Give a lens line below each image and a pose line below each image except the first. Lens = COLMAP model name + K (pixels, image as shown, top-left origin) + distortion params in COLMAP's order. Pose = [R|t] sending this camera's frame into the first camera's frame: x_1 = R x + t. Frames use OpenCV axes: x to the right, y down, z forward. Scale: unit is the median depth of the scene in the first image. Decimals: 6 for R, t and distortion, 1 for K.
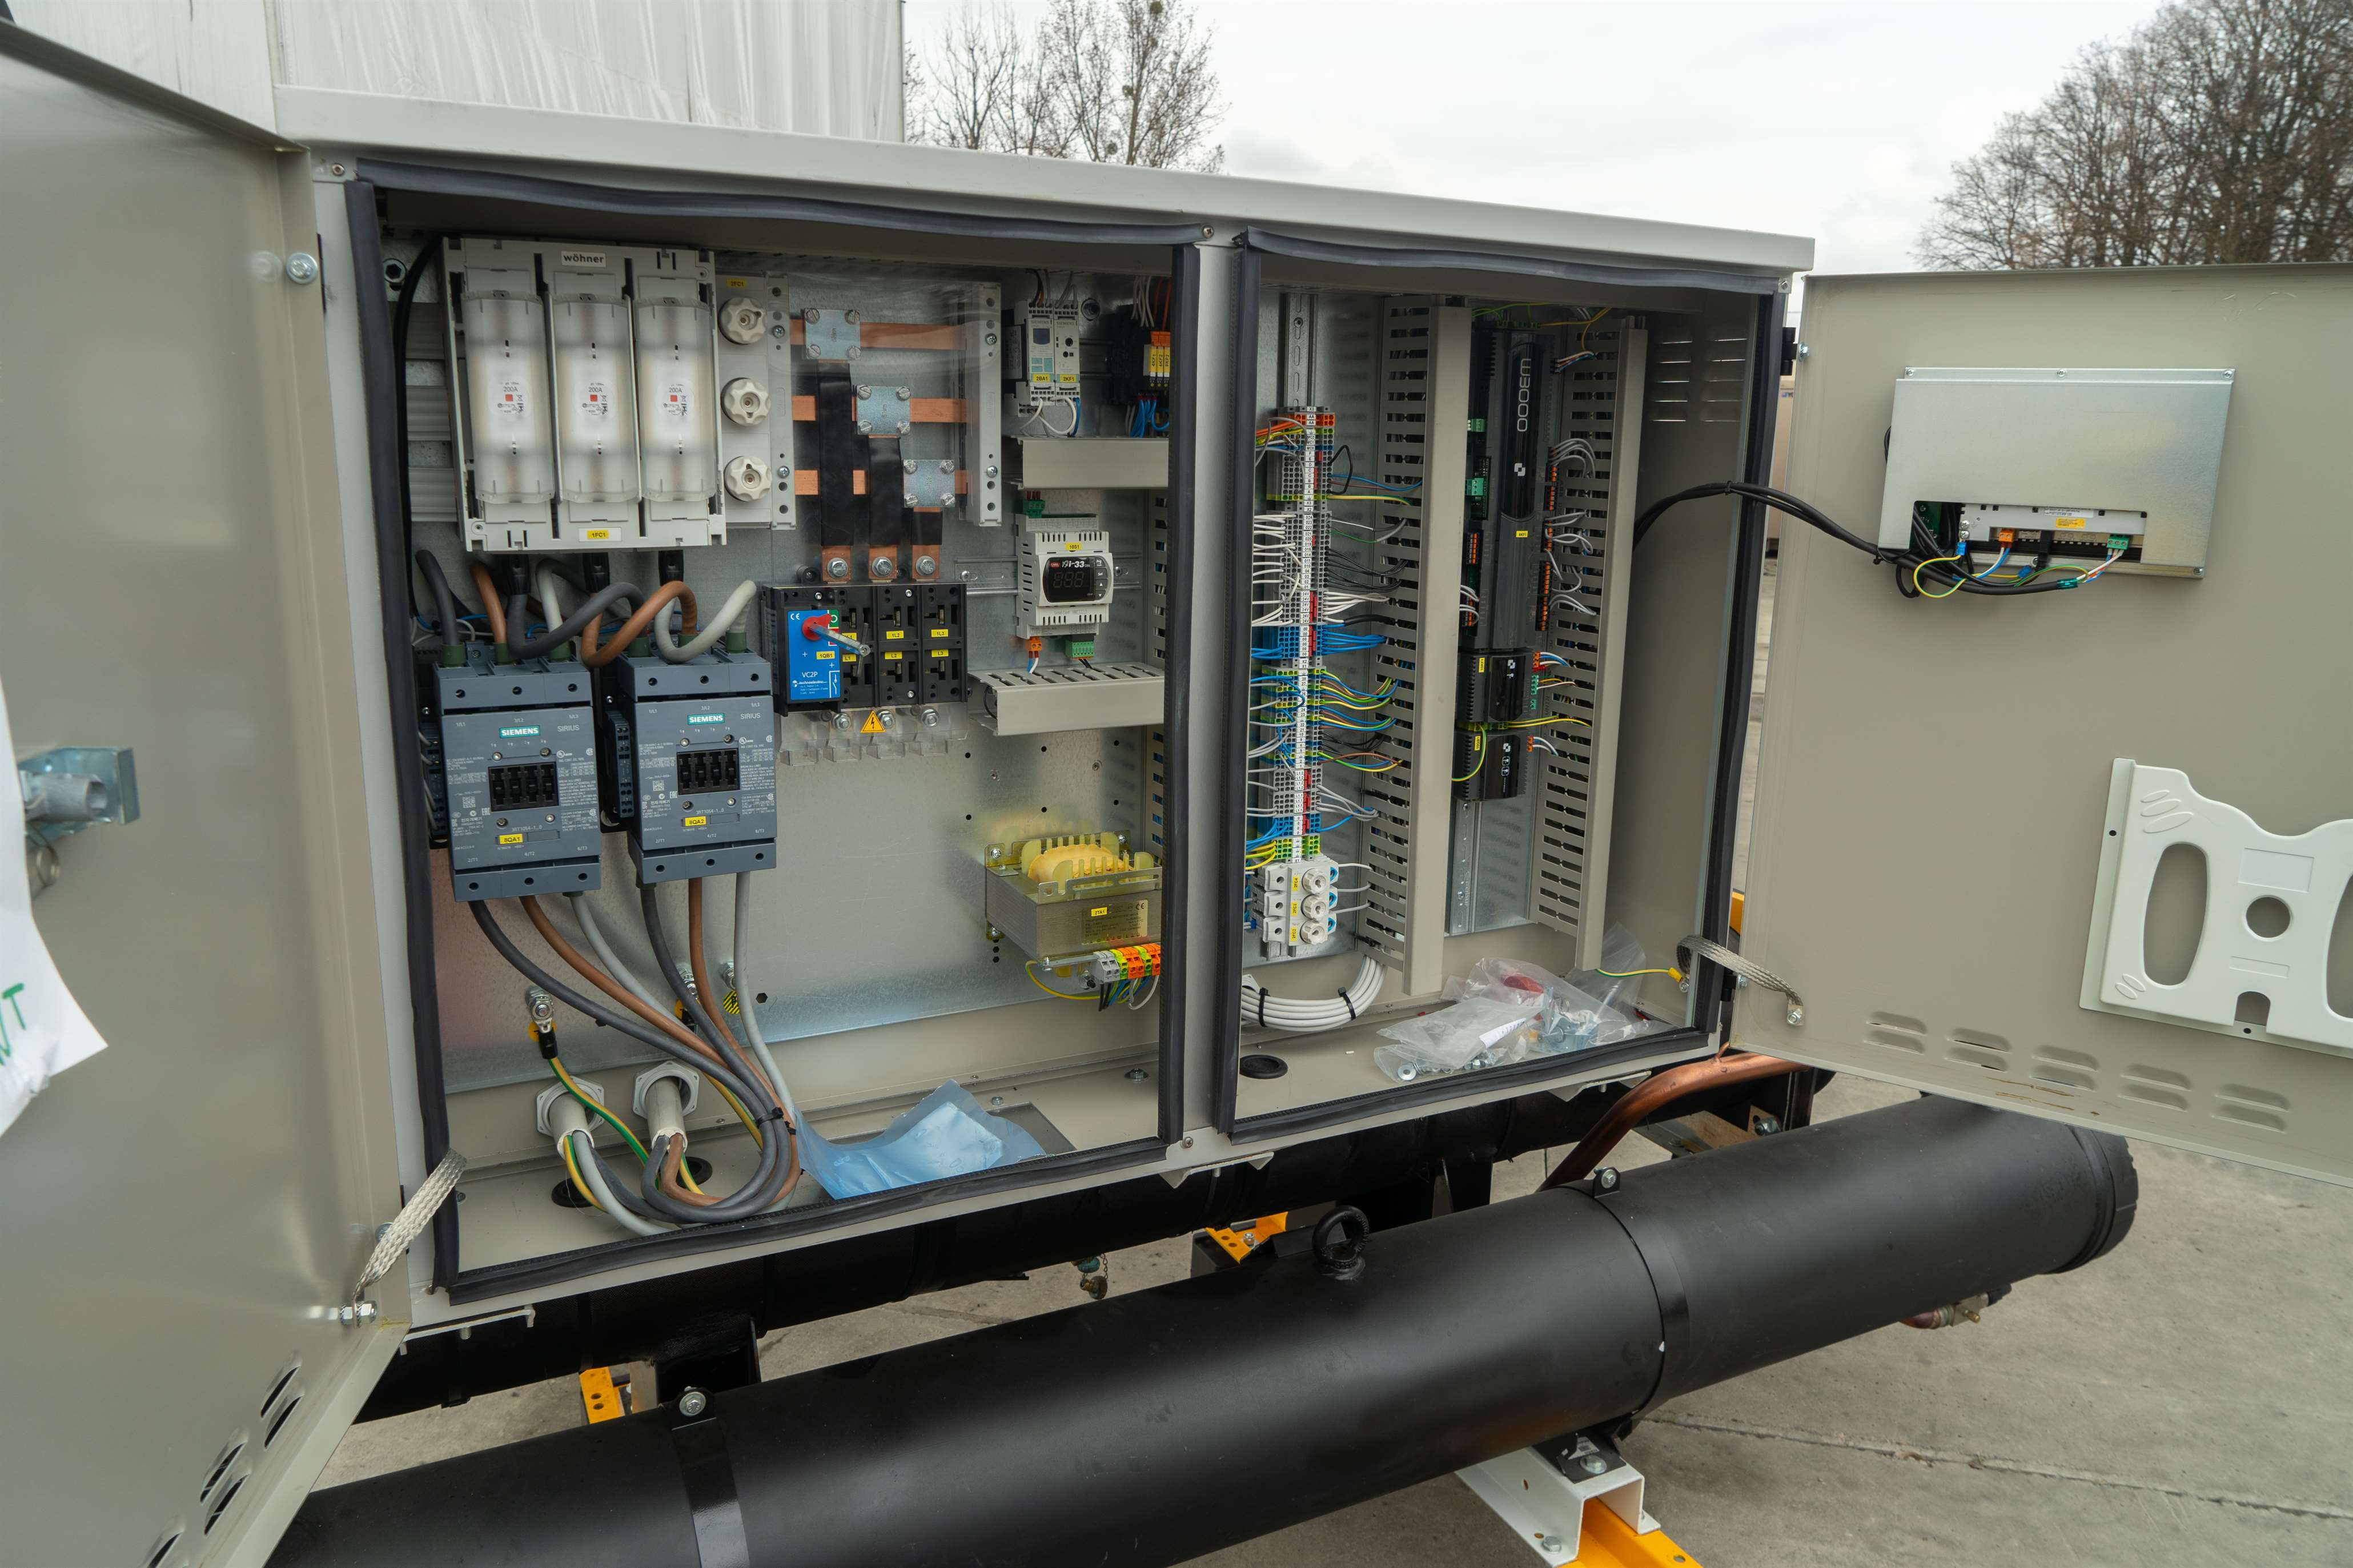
lens RADIAL K [[1596.9, 0, 1181.5], [0, 1596.9, 777.3], [0, 0, 1]] dist [0.016117, -0.023255]
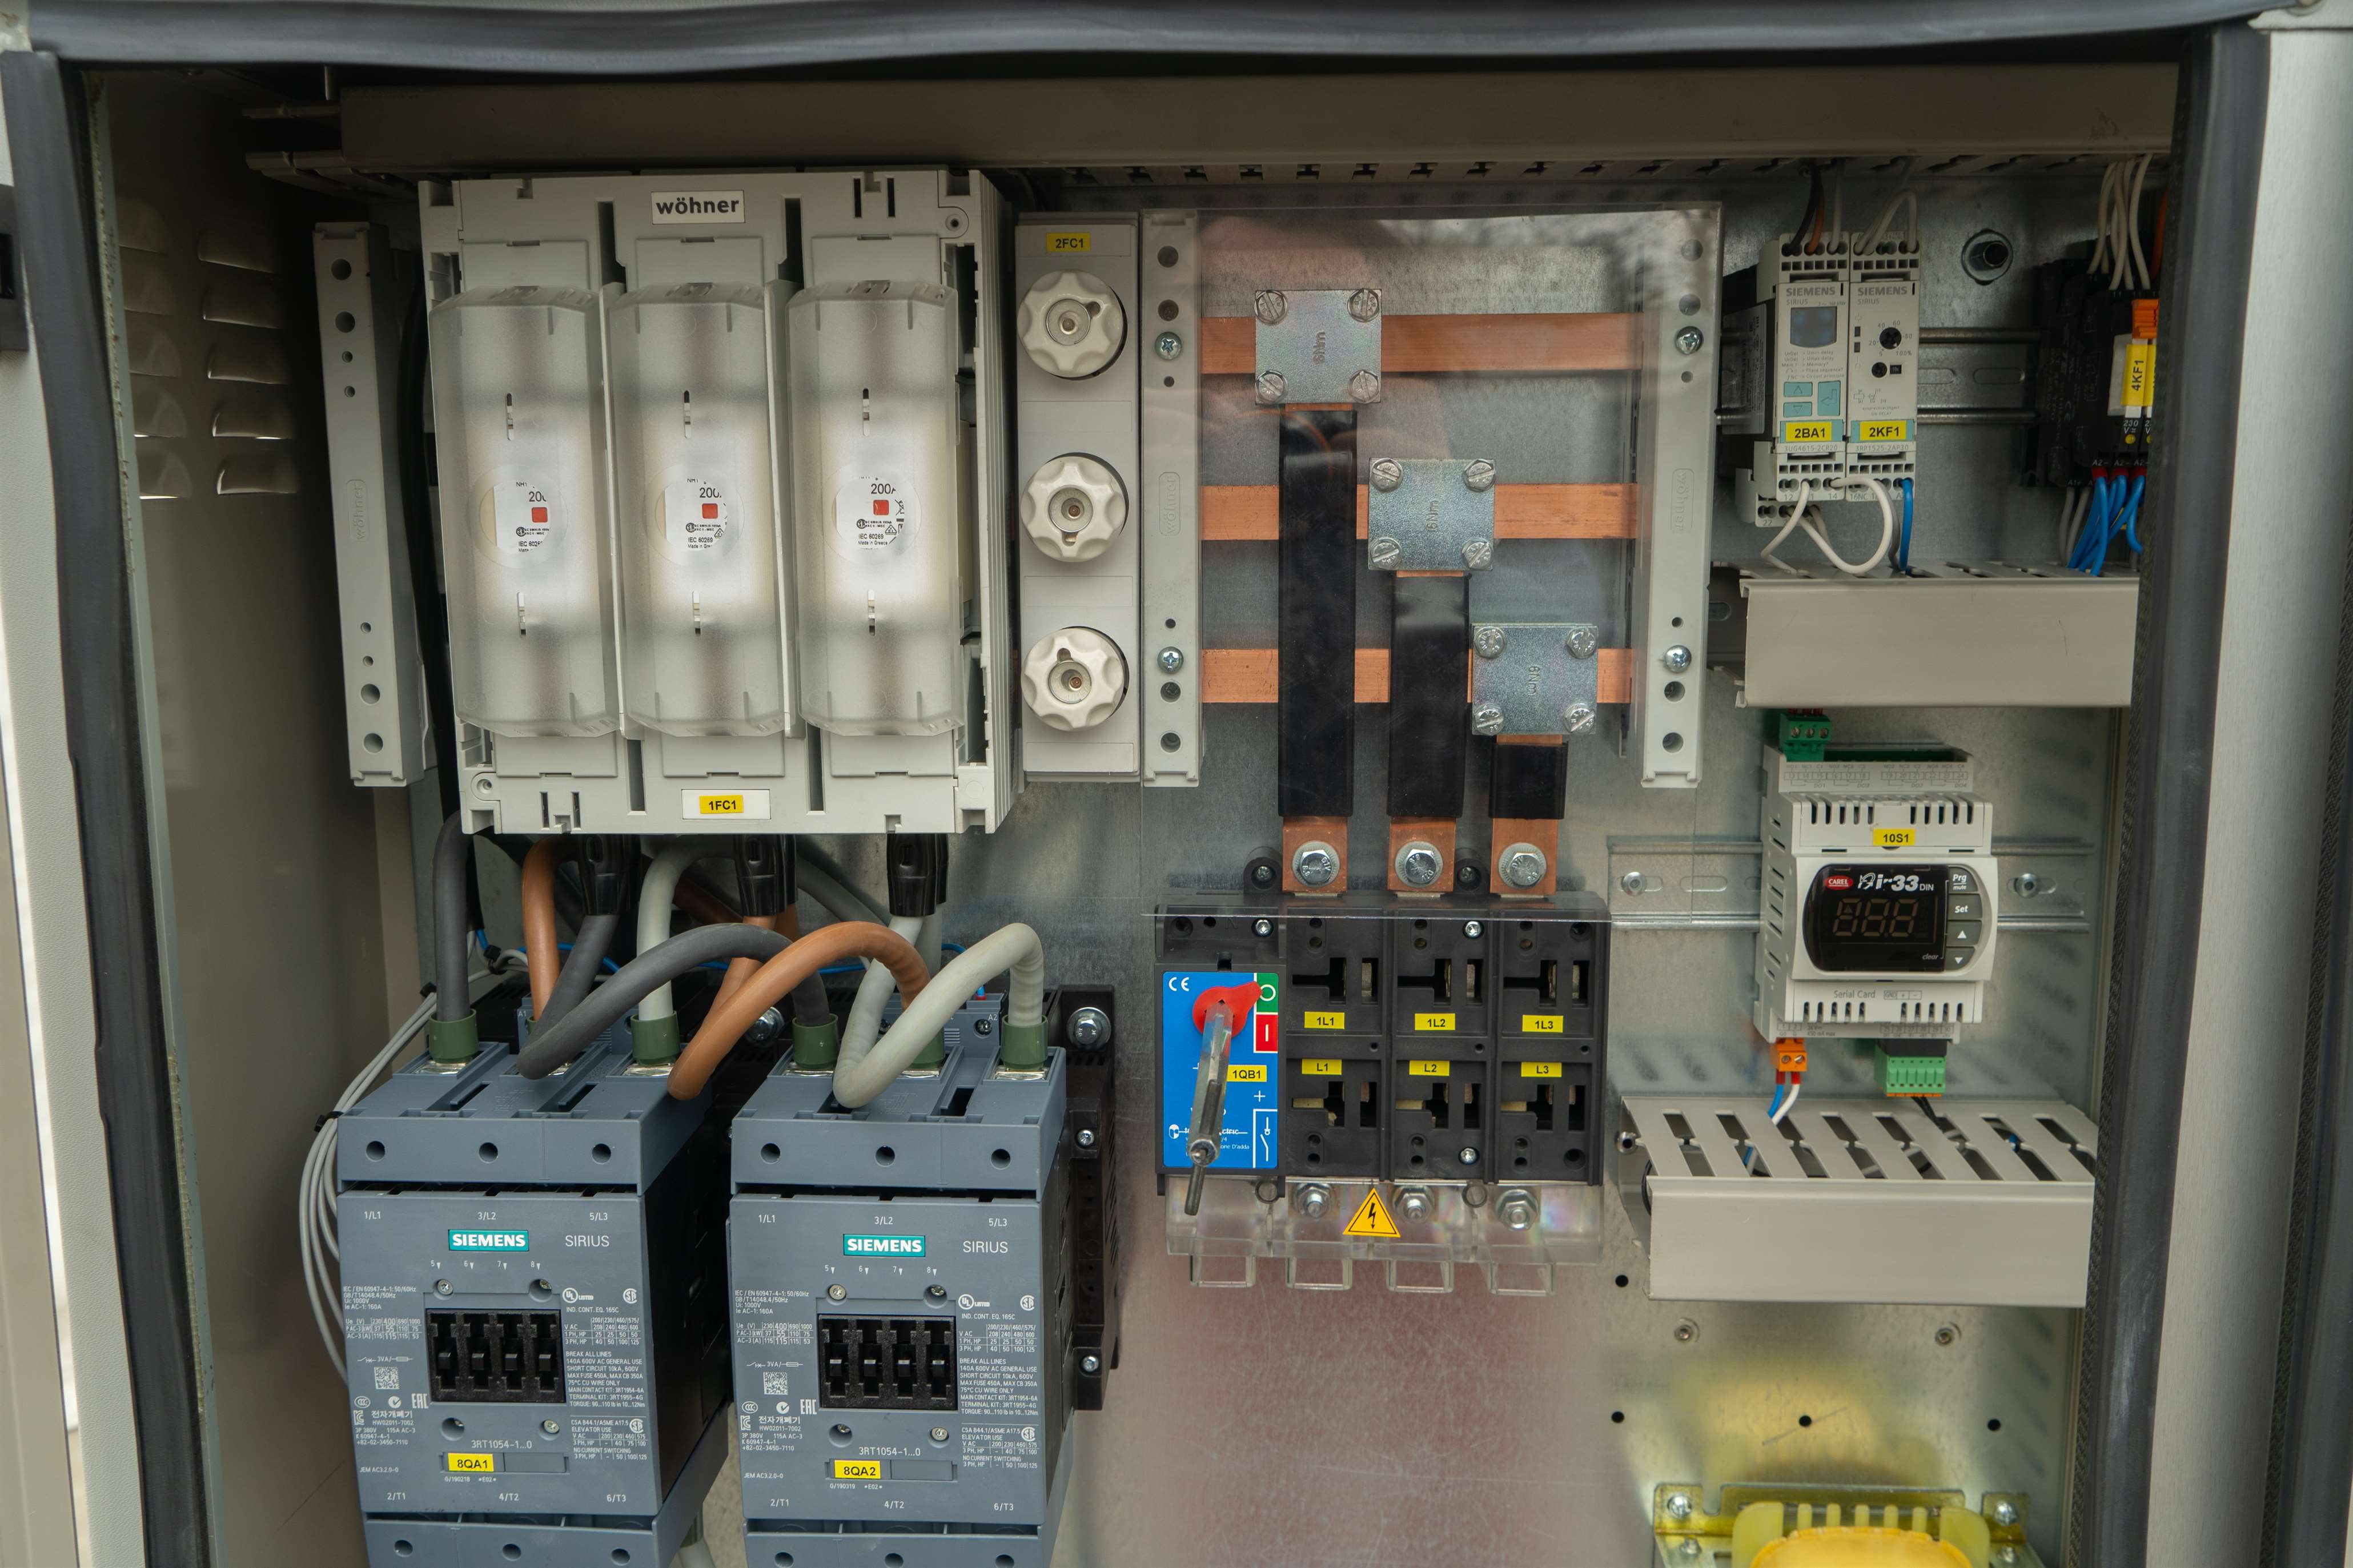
lens RADIAL K [[2016.5, 0, 1176.5], [0, 2016.5, 784.0], [0, 0, 1]] dist [-0.001086, 0.009504]
pose [[0.868961, 0.060264, -0.491197, 0.027010], [-0.089827, 0.995277, -0.036802, -0.136021], [0.486660, 0.076102, 0.870270, 0.517128]]
